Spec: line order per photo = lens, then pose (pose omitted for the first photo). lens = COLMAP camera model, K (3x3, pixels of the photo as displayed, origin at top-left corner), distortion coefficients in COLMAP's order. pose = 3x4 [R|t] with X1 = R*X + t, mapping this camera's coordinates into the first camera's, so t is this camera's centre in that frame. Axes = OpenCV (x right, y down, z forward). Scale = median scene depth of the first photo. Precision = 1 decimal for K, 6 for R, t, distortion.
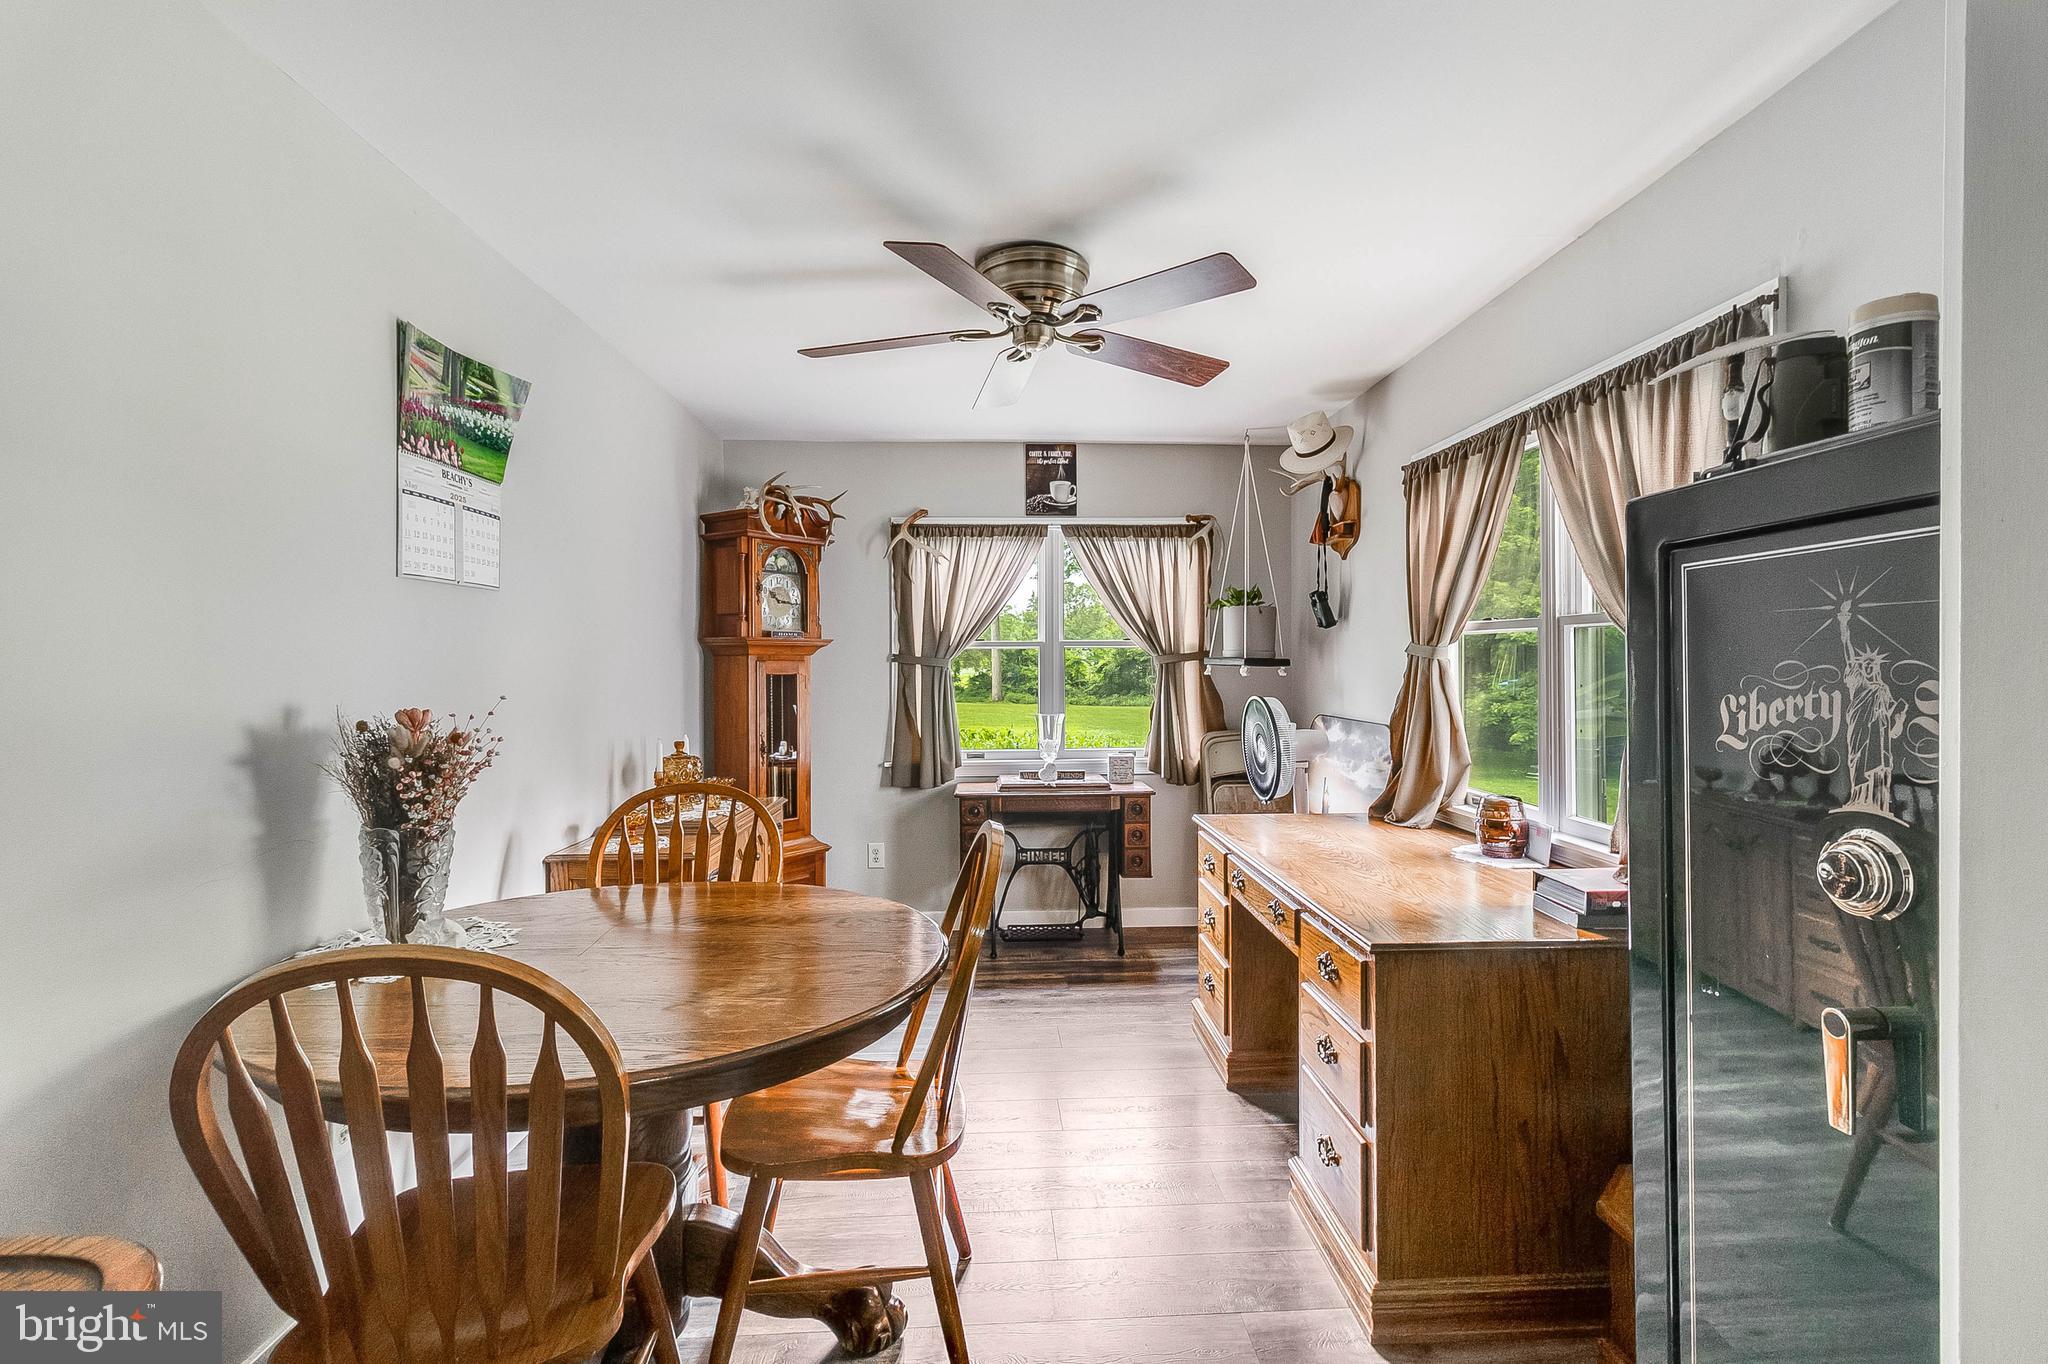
lens RADIAL K [[945.1, 0, 1027.1], [0, 945.1, 673.9], [0, 0, 1]] dist [0.001000, -0.000353]
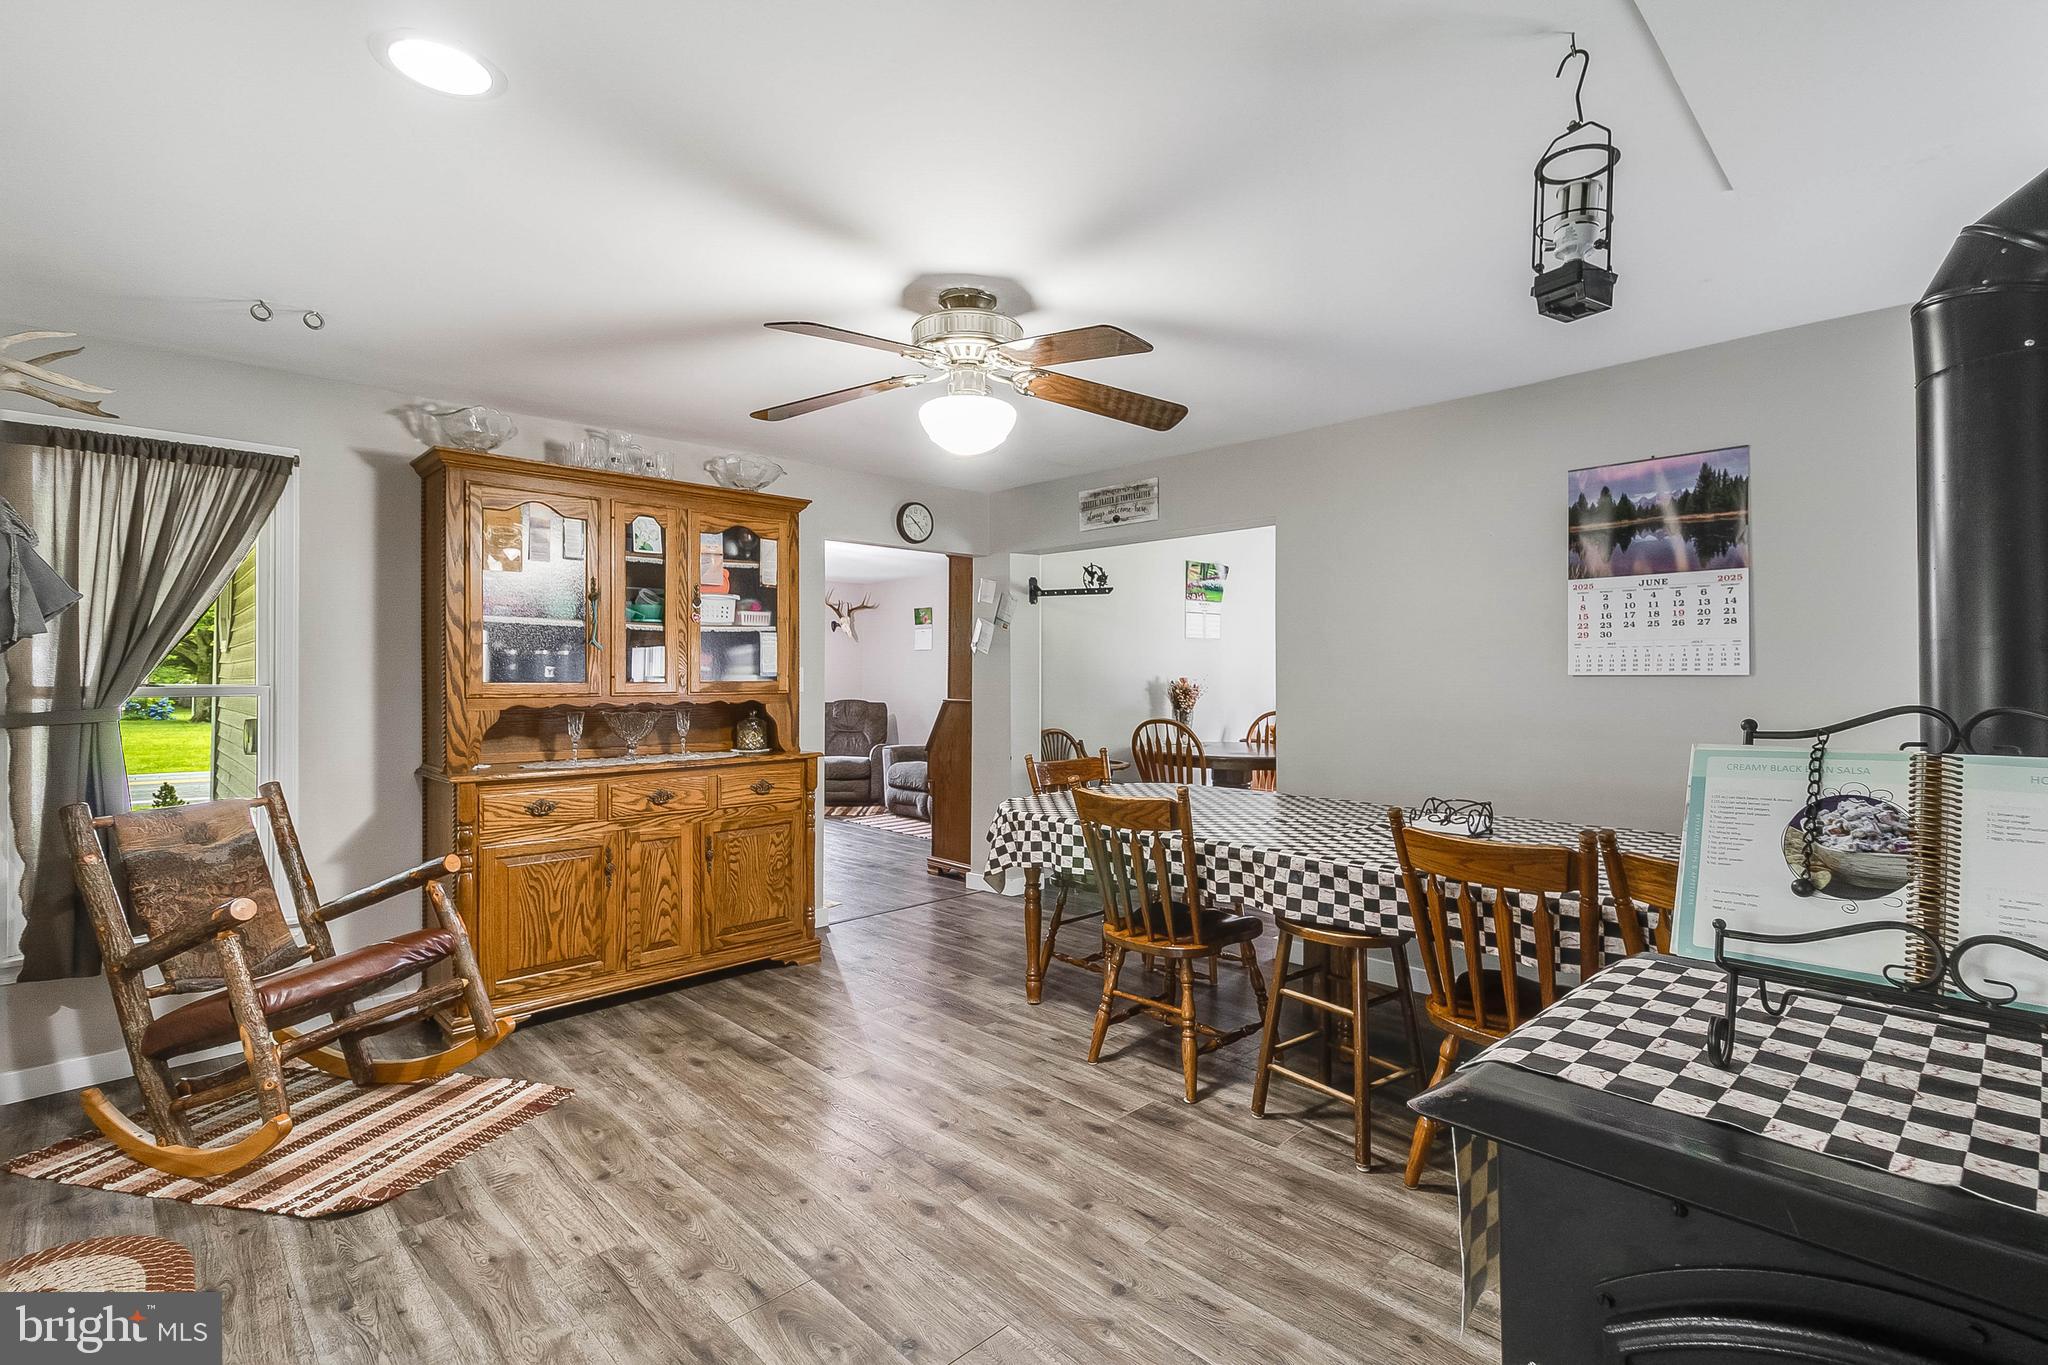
lens RADIAL K [[945.1, 0, 1039.6], [0, 945.1, 670.1], [0, 0, 1]] dist [0.001000, -0.000353]
pose [[0.667186, -0.000791, -0.744891, 1.368615], [-0.009929, 0.999901, -0.009955, 0.042590], [0.744825, 0.014038, 0.667112, -1.485181]]
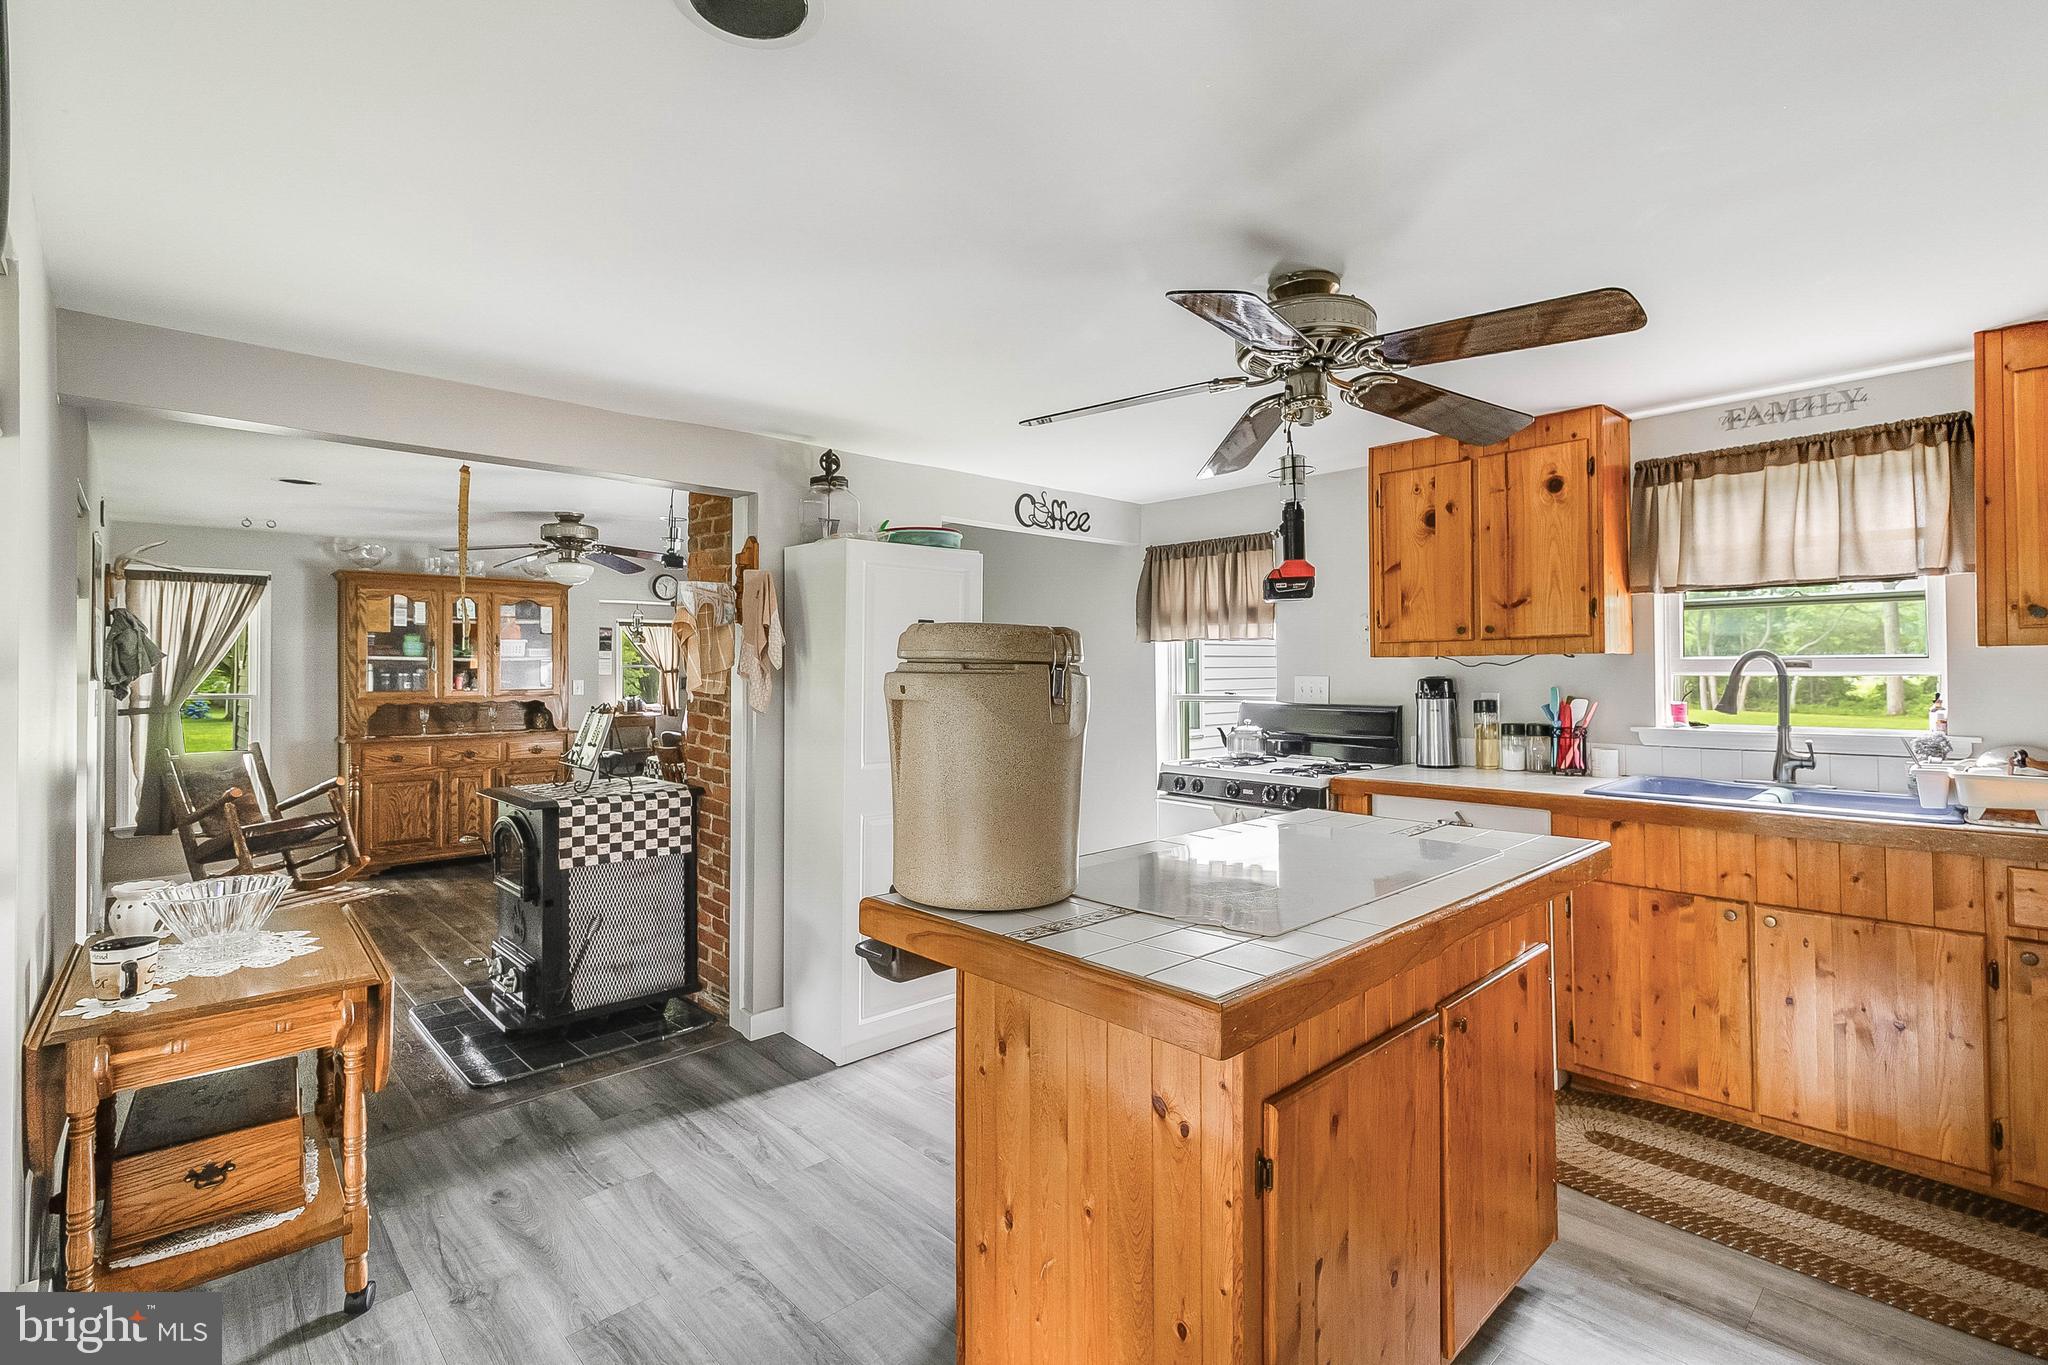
lens RADIAL K [[945.1, 0, 1038.6], [0, 945.1, 657.7], [0, 0, 1]] dist [0.001000, -0.000353]
pose [[0.650774, -0.012258, -0.759172, 3.524633], [-0.005222, 0.999774, -0.020620, -0.006239], [0.759253, 0.017383, 0.650563, -1.454962]]
